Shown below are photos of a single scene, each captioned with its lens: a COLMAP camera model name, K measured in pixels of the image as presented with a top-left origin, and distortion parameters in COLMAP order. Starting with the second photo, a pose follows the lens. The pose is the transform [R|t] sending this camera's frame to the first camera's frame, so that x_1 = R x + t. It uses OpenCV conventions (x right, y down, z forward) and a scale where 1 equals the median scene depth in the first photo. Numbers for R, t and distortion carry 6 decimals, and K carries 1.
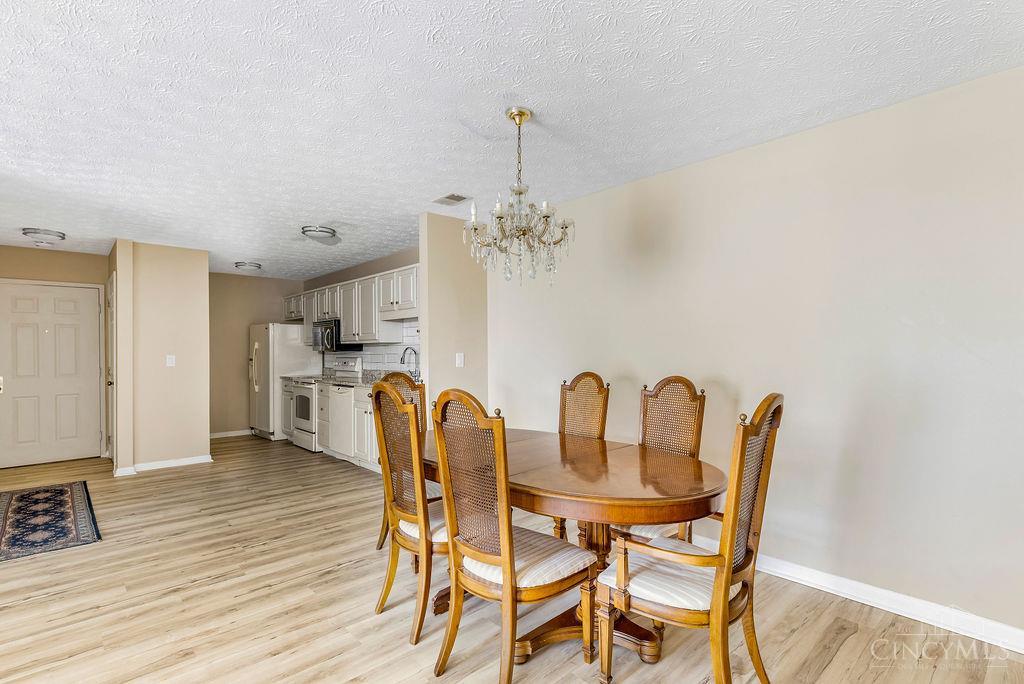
lens RADIAL K [[492.3, 0, 509.7], [0, 492.3, 344.0], [0, 0, 1]] dist [0.009134, -0.000999]
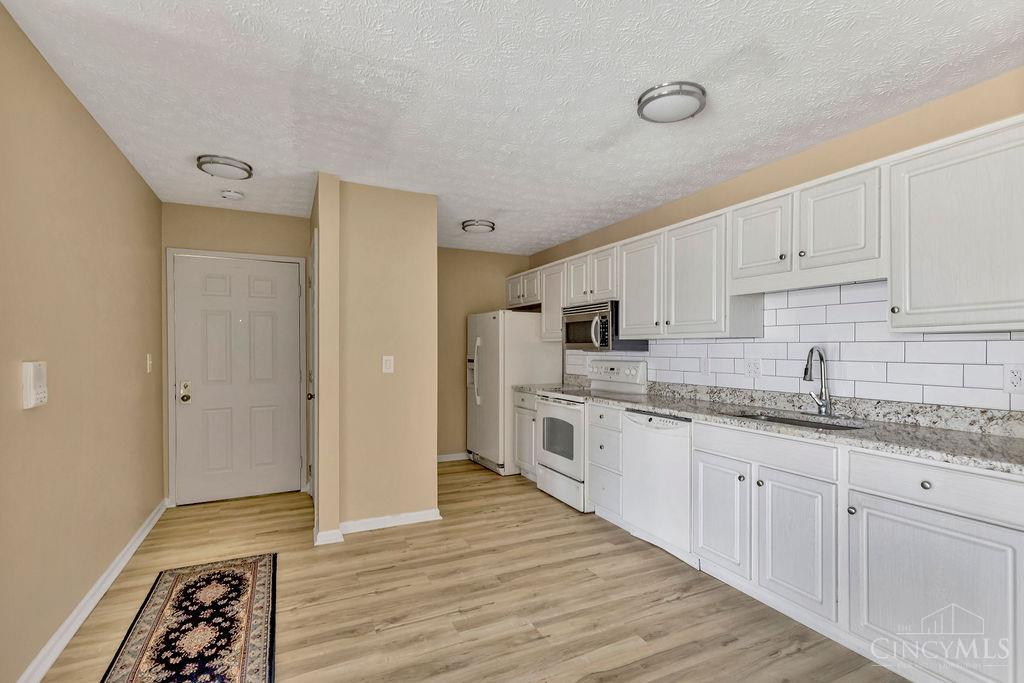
lens RADIAL K [[492.3, 0, 510.9], [0, 492.3, 342.8], [0, 0, 1]] dist [0.009134, -0.000999]
pose [[0.954964, 0.006344, -0.296654, -0.295378], [-0.004932, 0.999973, 0.005507, 0.000757], [0.296681, -0.003796, 0.954969, 0.373594]]
